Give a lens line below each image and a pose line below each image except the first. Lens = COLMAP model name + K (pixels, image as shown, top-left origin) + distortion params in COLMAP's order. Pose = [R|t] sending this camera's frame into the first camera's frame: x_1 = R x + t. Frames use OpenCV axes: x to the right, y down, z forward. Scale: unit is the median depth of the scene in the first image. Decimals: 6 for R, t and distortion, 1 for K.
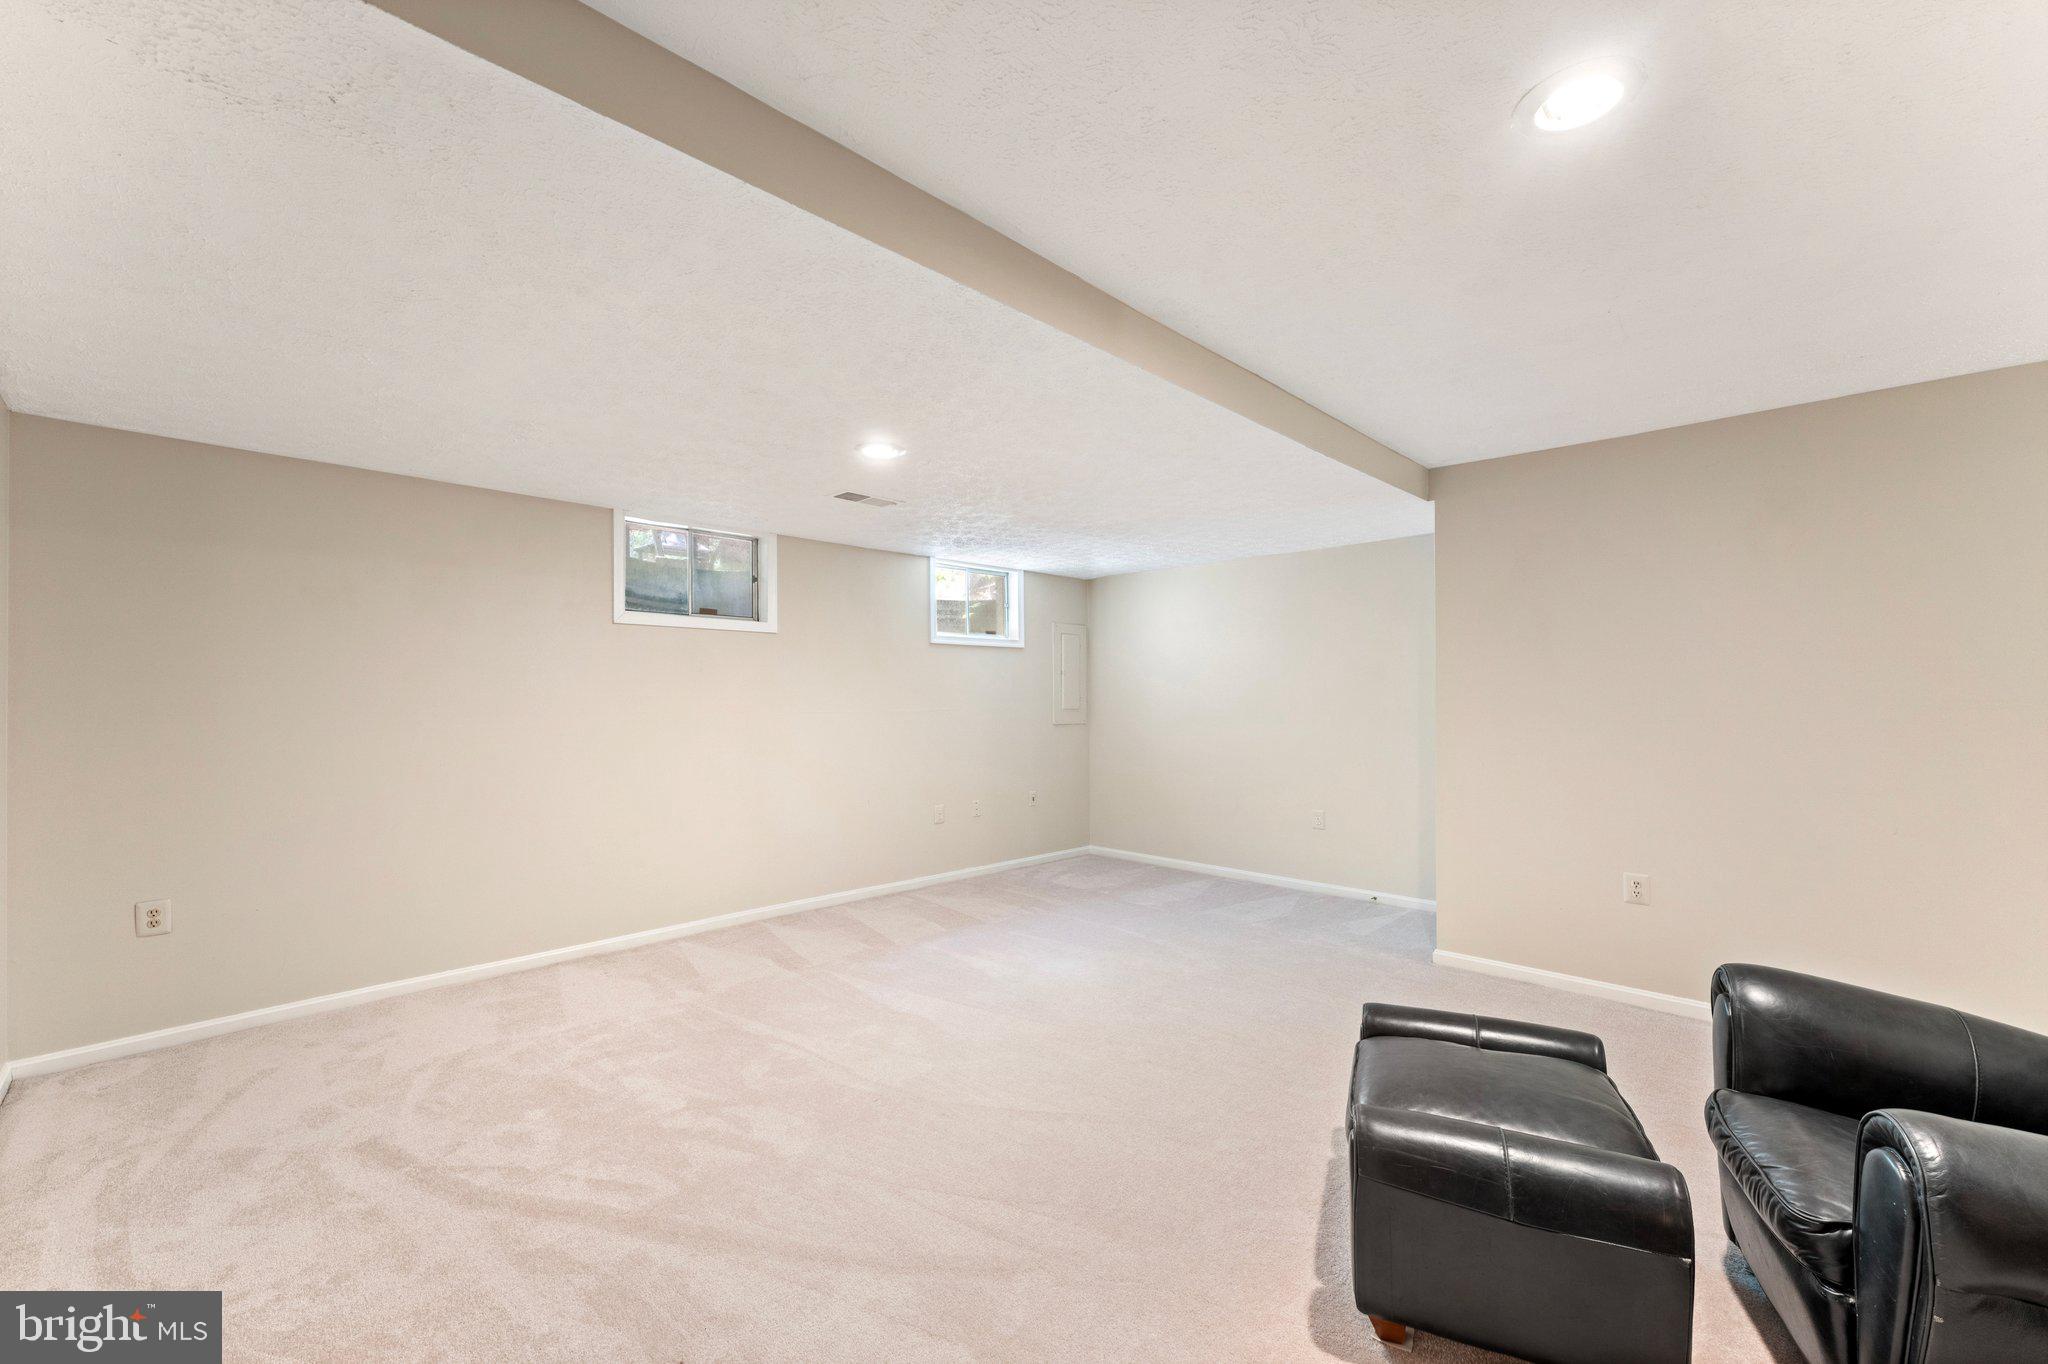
lens RADIAL K [[826.5, 0, 1020.9], [0, 826.5, 679.8], [0, 0, 1]] dist [-0.001702, 0.000763]
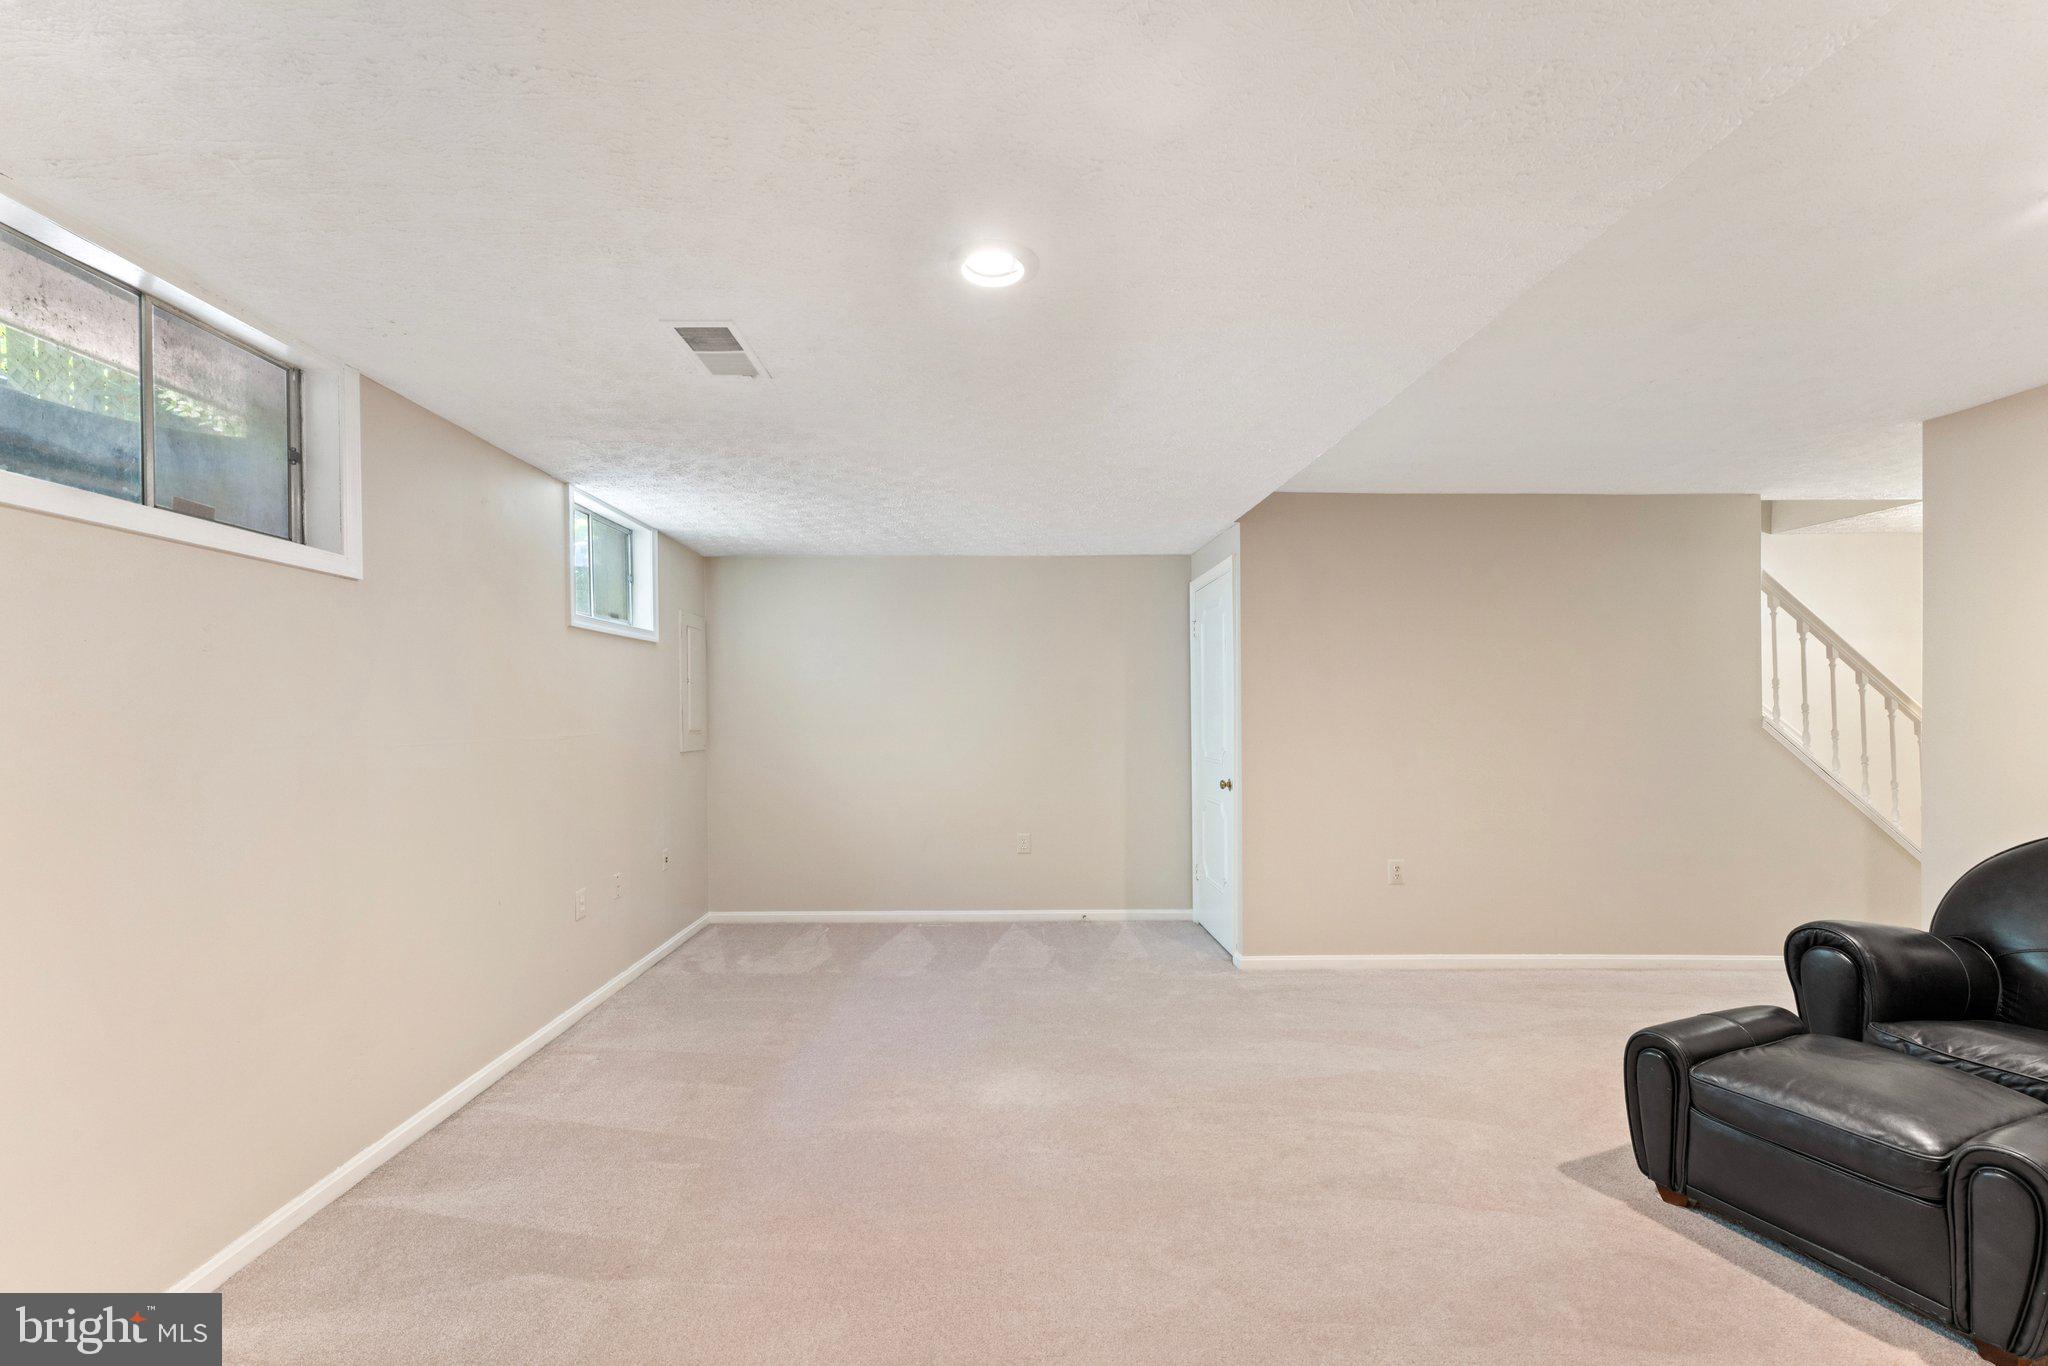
lens RADIAL K [[828.6, 0, 990.7], [0, 828.6, 704.7], [0, 0, 1]] dist [-0.000469, -0.000207]
pose [[0.705176, 0.006997, 0.708998, -0.373210], [-0.012865, 0.999913, 0.002927, 0.009304], [-0.708916, -0.011185, 0.705204, 0.401268]]
